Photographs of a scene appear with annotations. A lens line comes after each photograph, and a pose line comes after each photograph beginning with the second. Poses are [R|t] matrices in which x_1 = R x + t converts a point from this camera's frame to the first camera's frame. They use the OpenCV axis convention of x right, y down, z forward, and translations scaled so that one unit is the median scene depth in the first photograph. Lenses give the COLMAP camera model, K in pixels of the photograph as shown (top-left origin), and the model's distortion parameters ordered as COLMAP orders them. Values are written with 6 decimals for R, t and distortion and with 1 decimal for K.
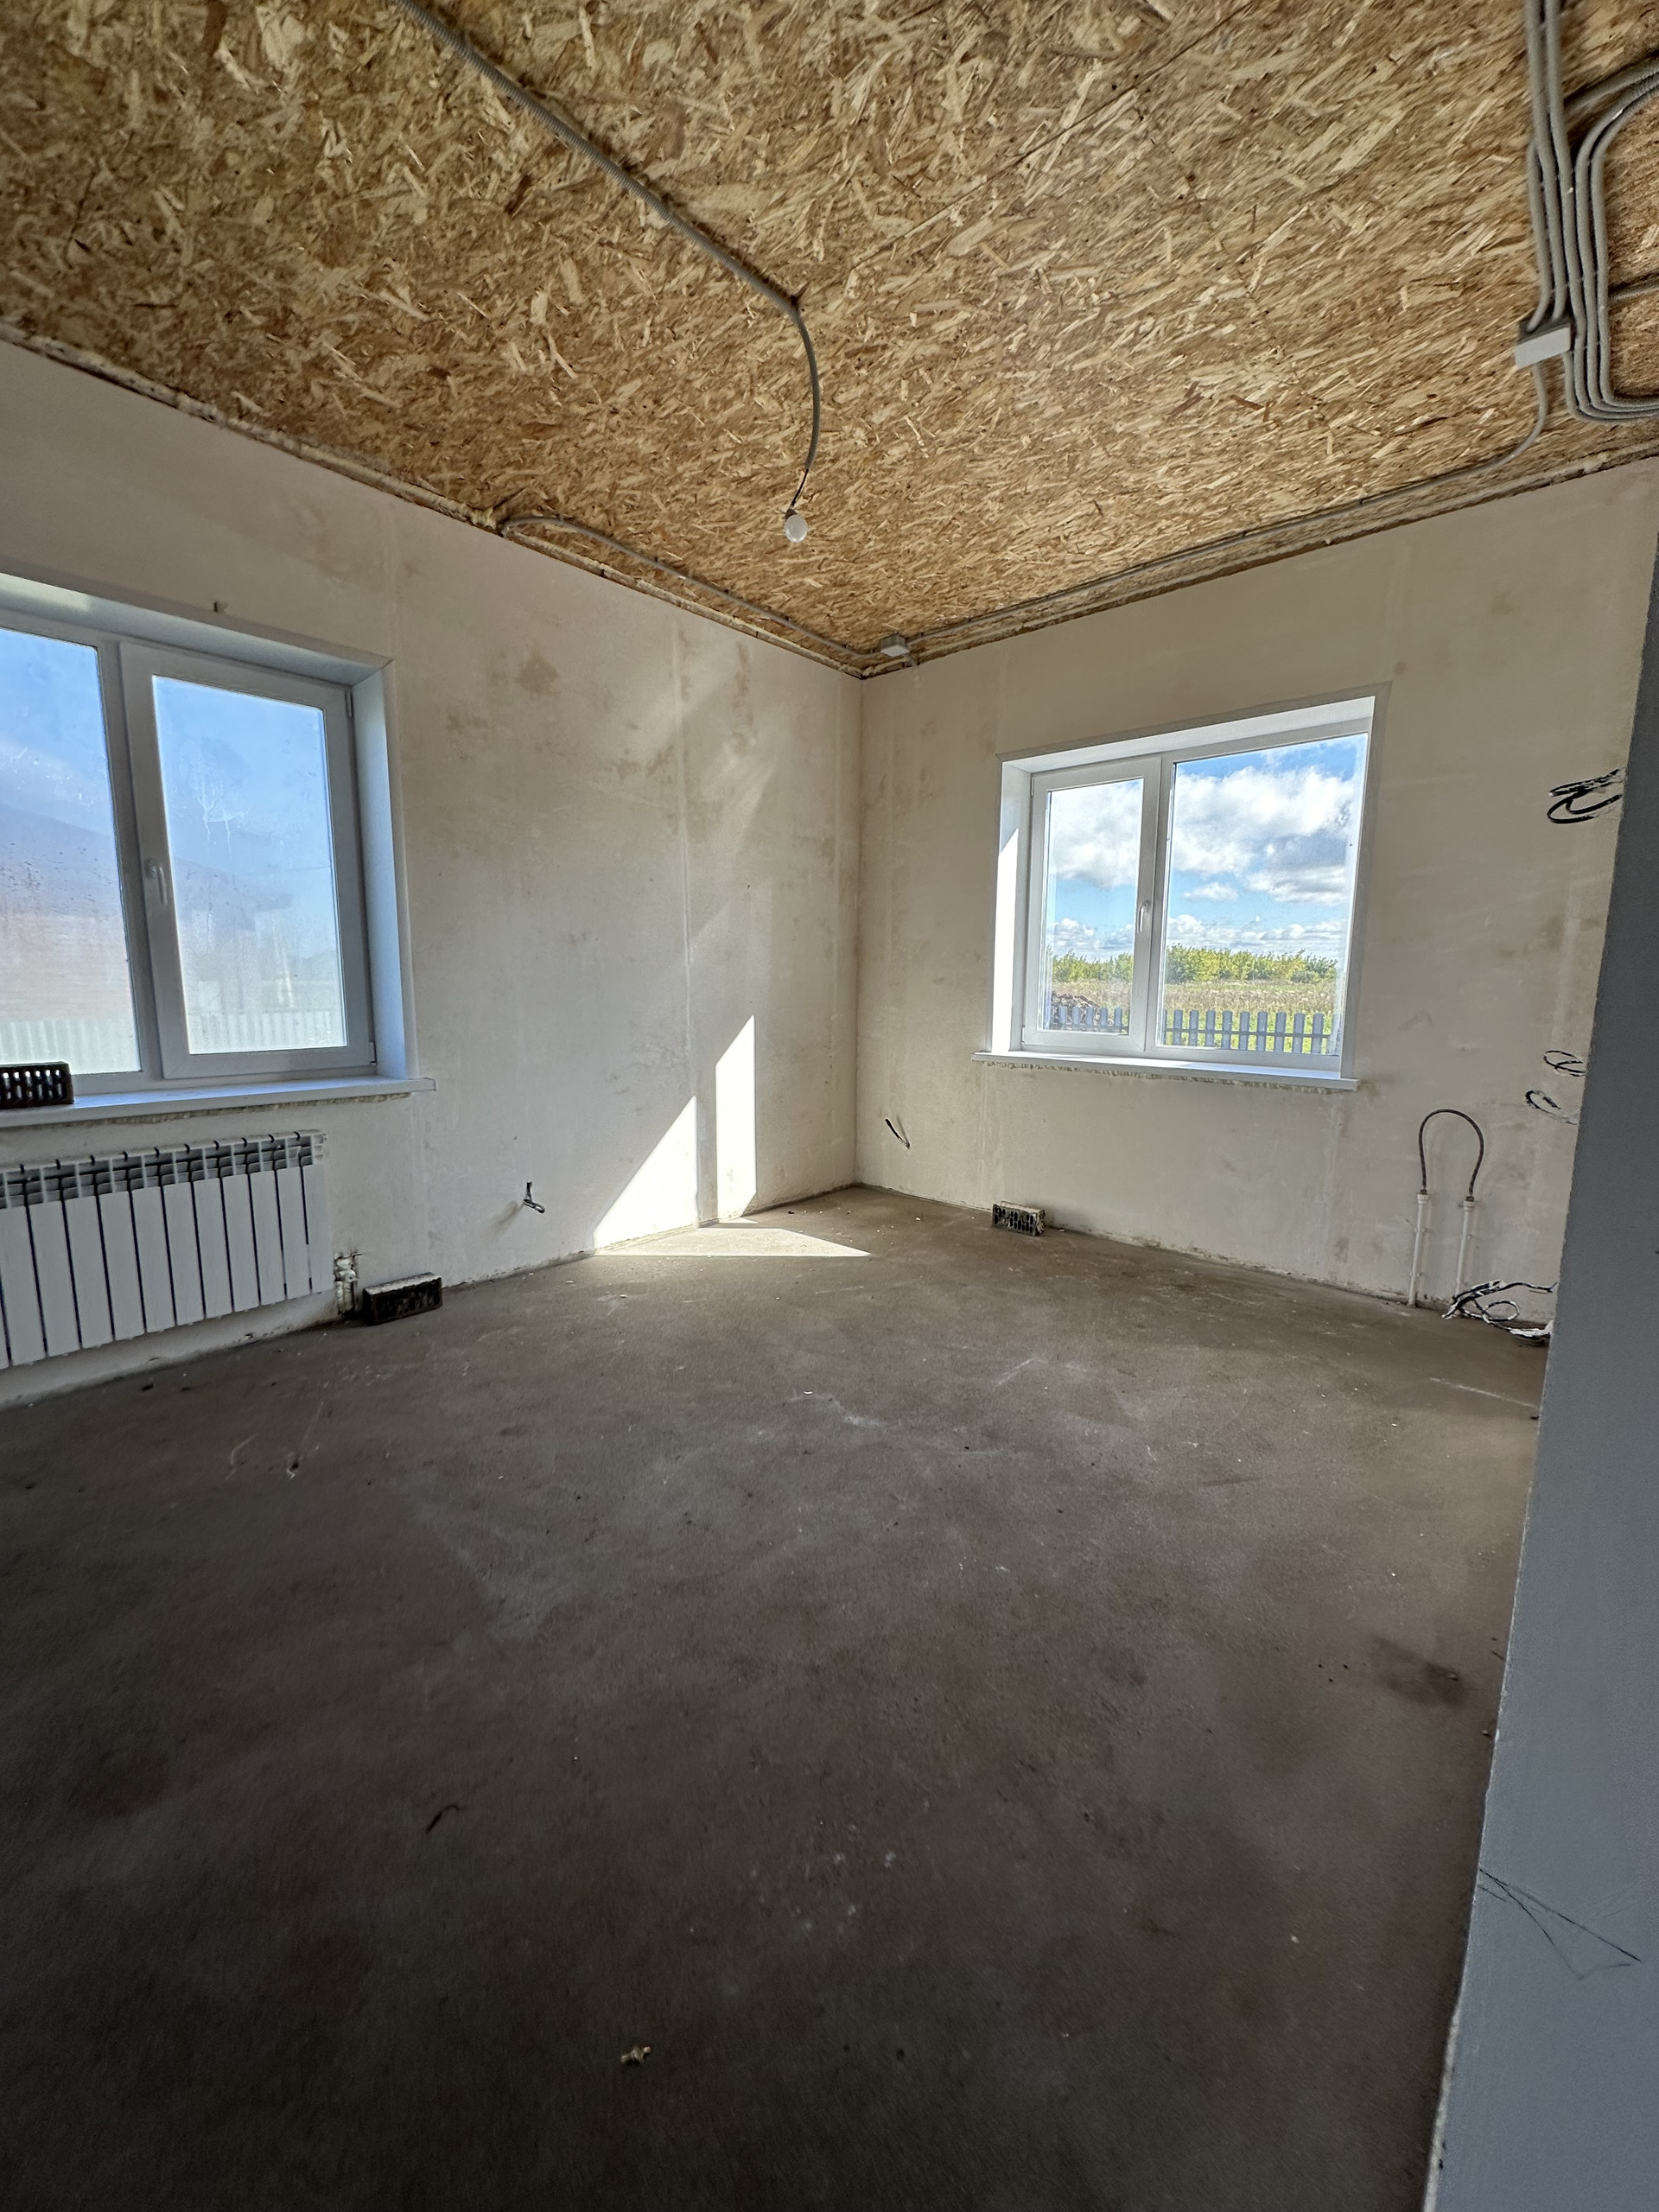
lens RADIAL K [[876.6, 0, 835.2], [0, 876.6, 1107.3], [0, 0, 1]] dist [-0.004801, 0.000140]
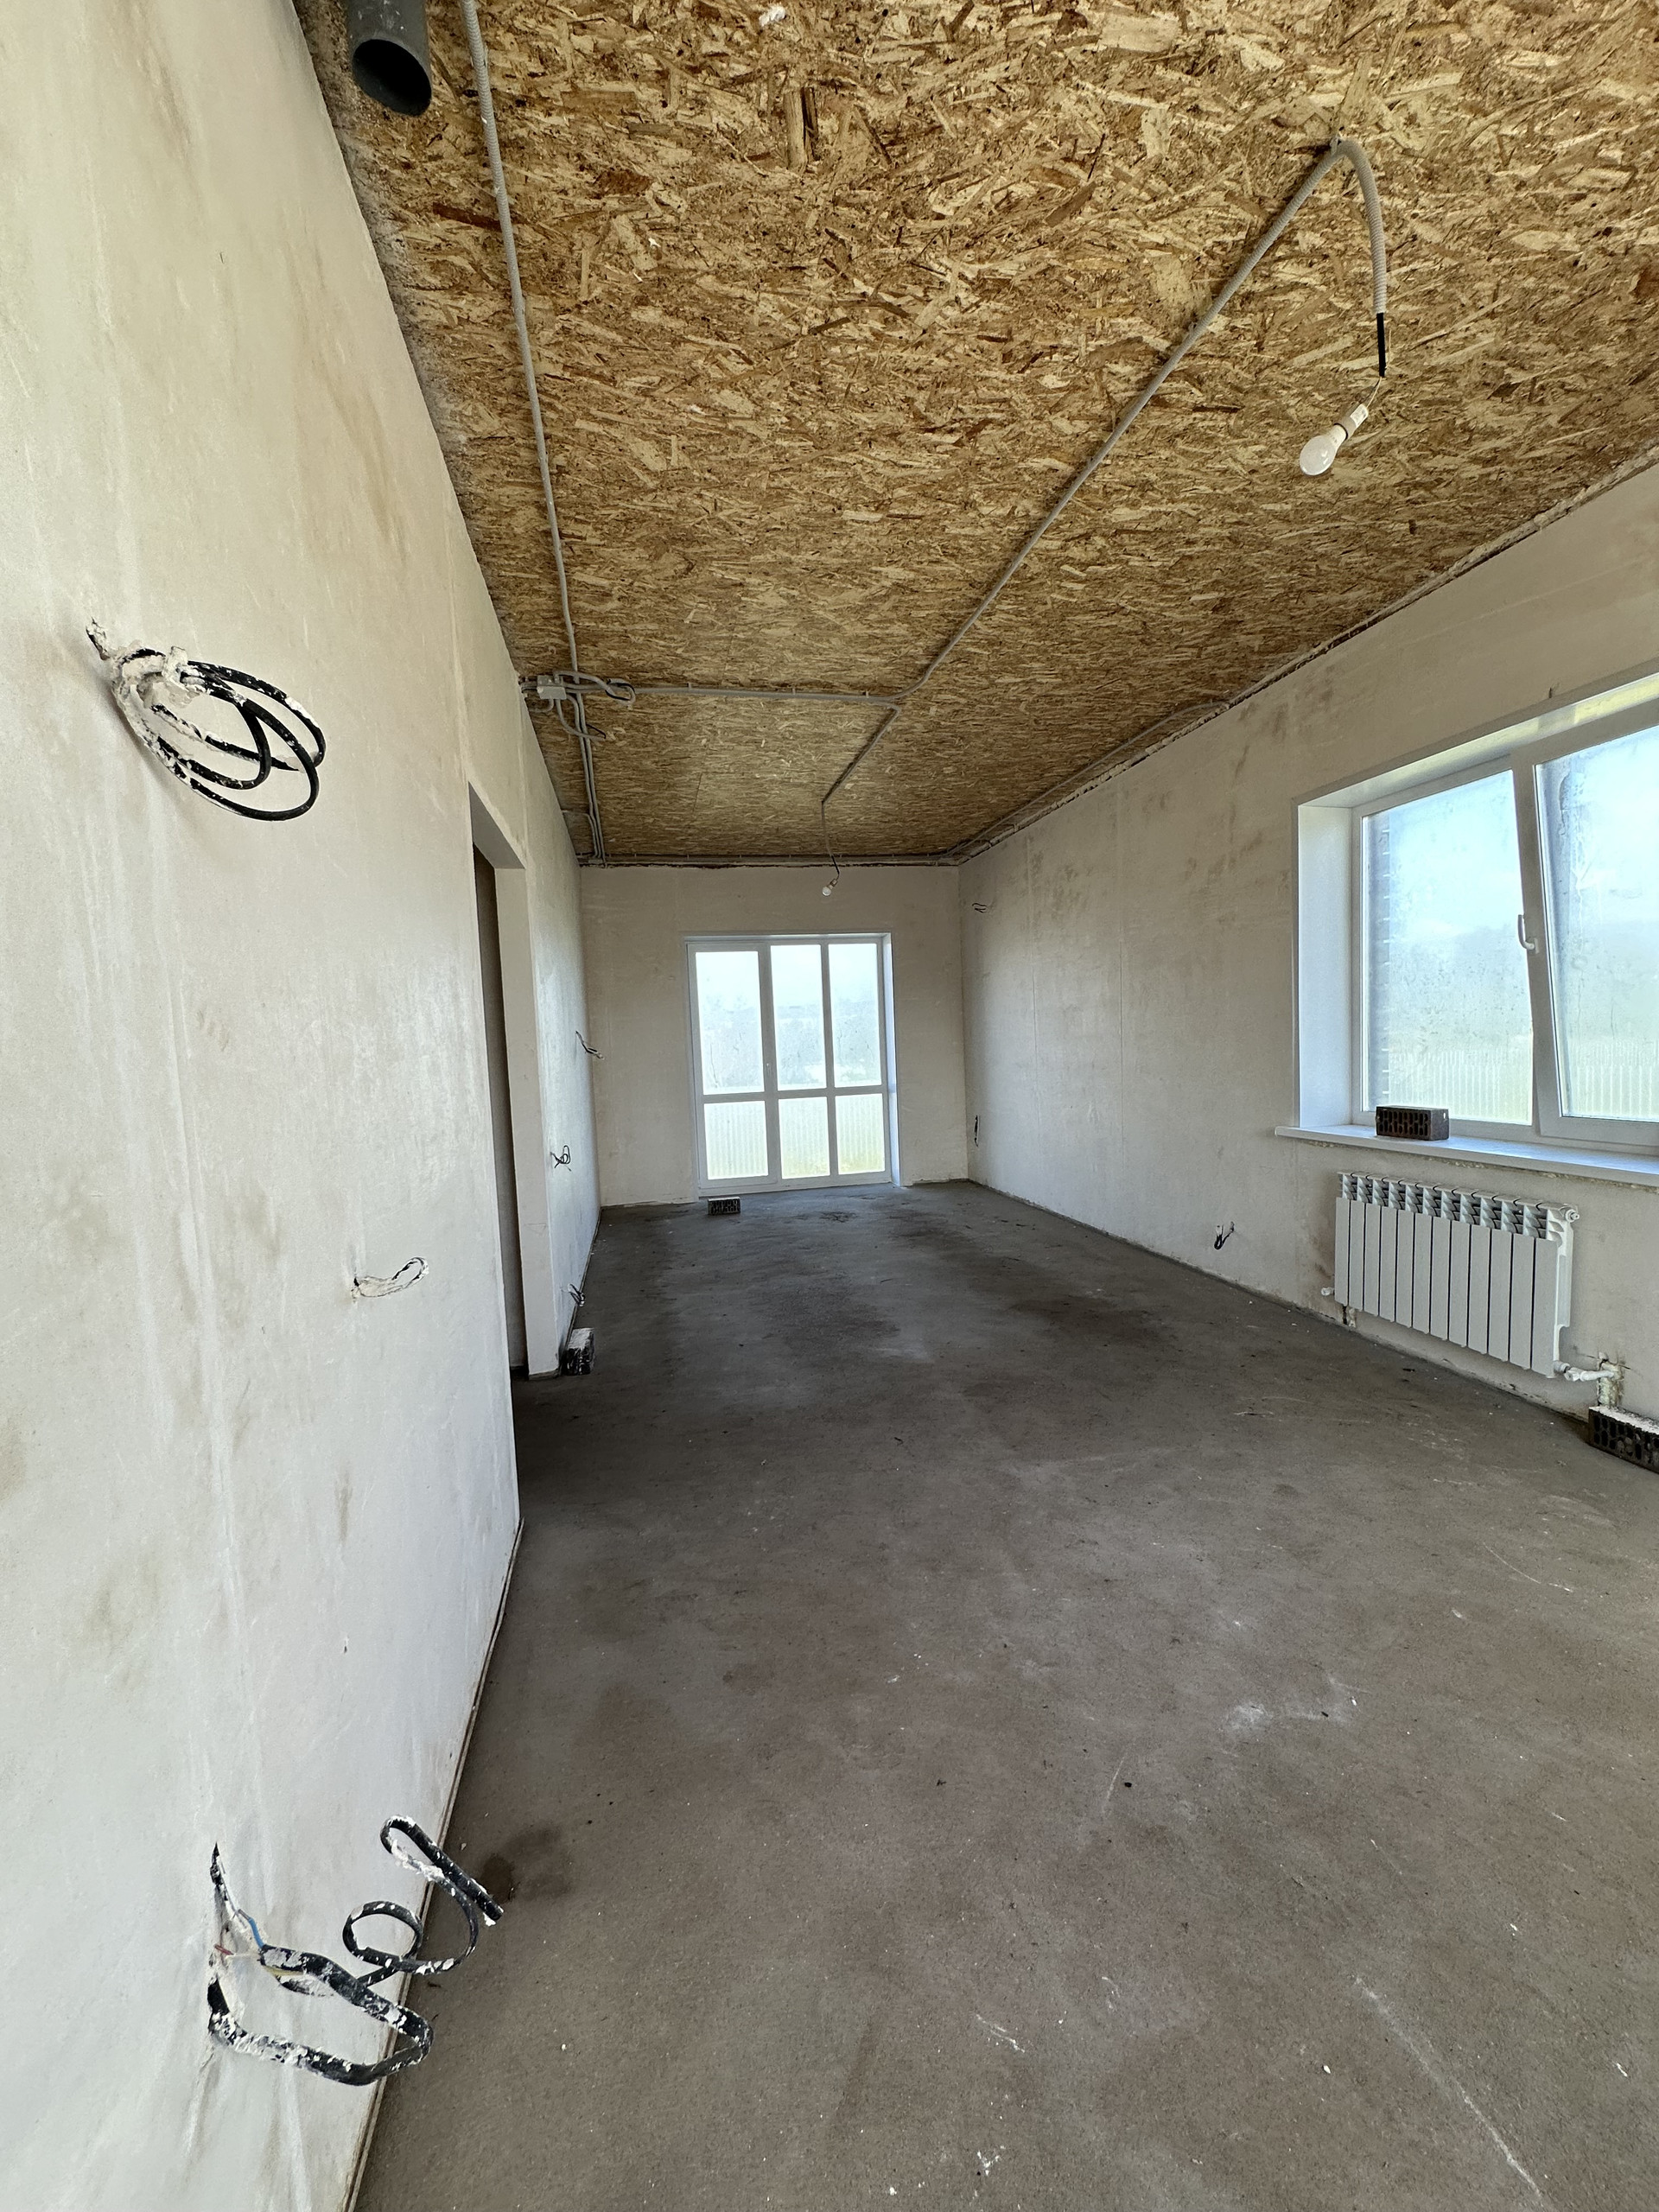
lens RADIAL K [[876.6, 0, 820.9], [0, 876.6, 1105.4], [0, 0, 1]] dist [-0.004801, 0.000140]
pose [[-0.594187, 0.075254, -0.800799, 0.747912], [-0.080817, 0.984989, 0.152529, -0.191425], [0.800256, 0.155349, -0.579186, 1.072691]]
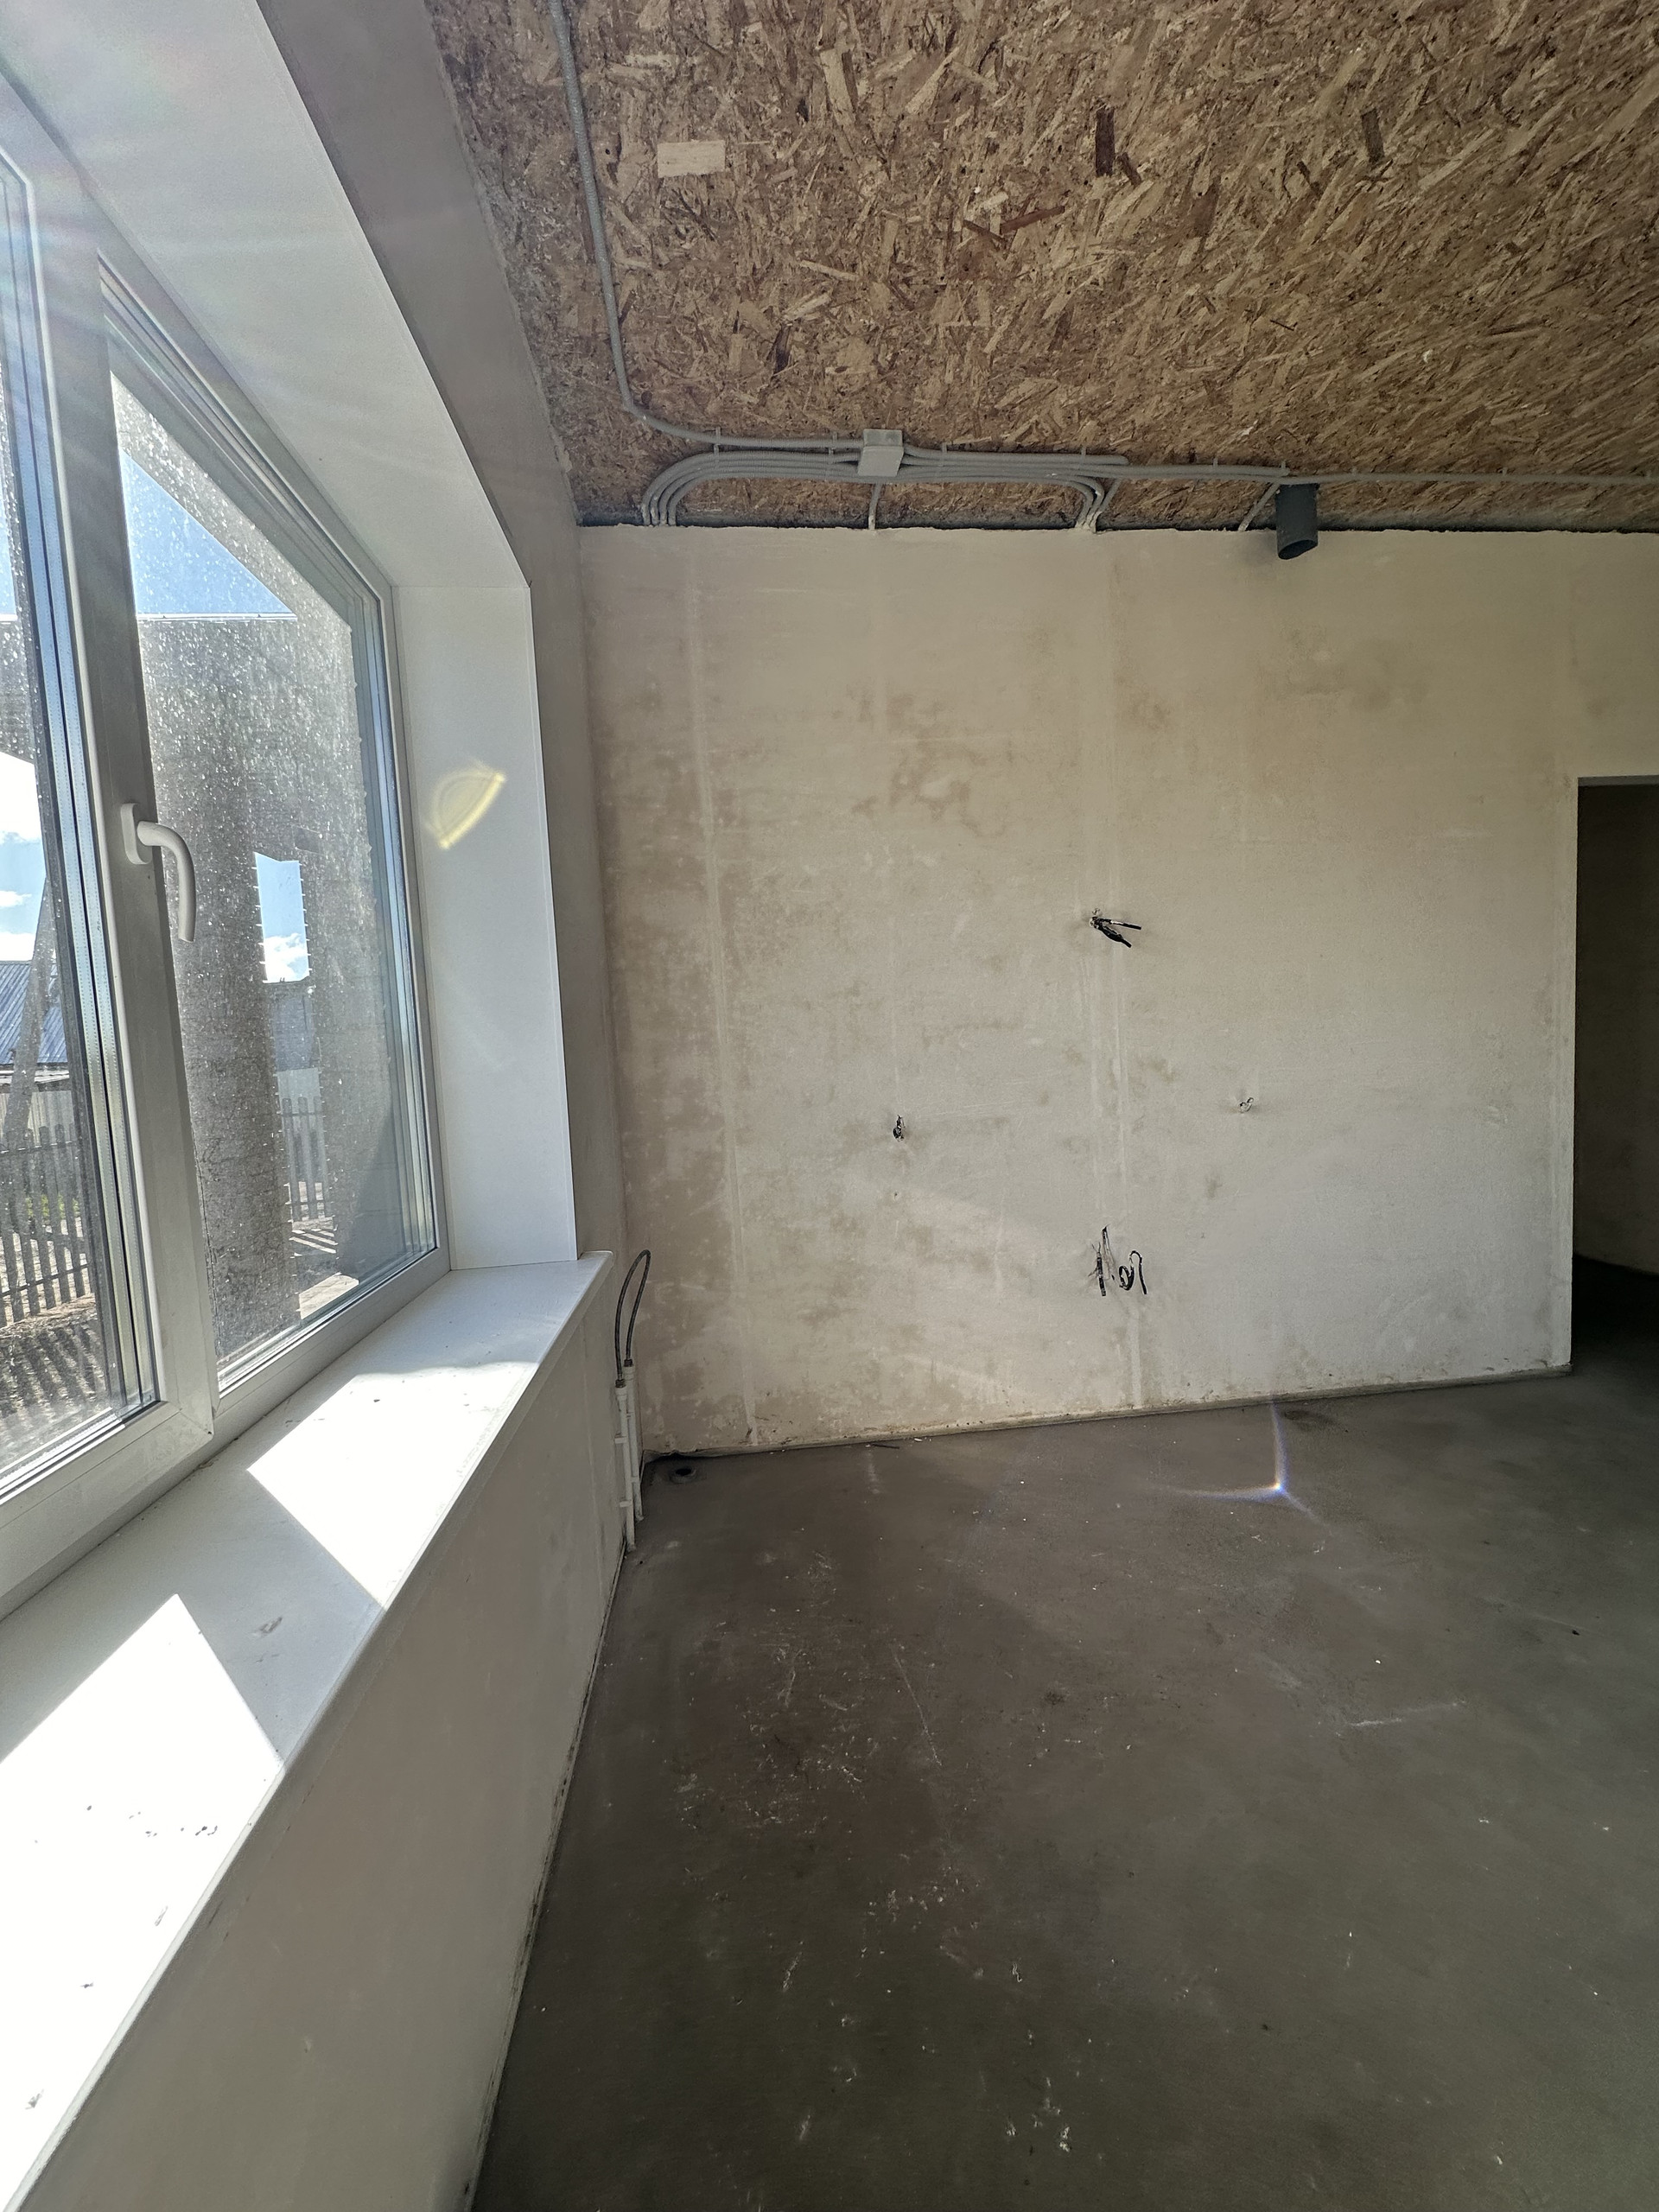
lens RADIAL K [[876.6, 0, 824.8], [0, 876.6, 1106.6], [0, 0, 1]] dist [-0.004801, 0.000140]
pose [[-0.732767, -0.022170, 0.680119, 0.117814], [0.147941, 0.970372, 0.191025, -0.305465], [-0.664203, 0.240595, -0.707777, 1.812895]]
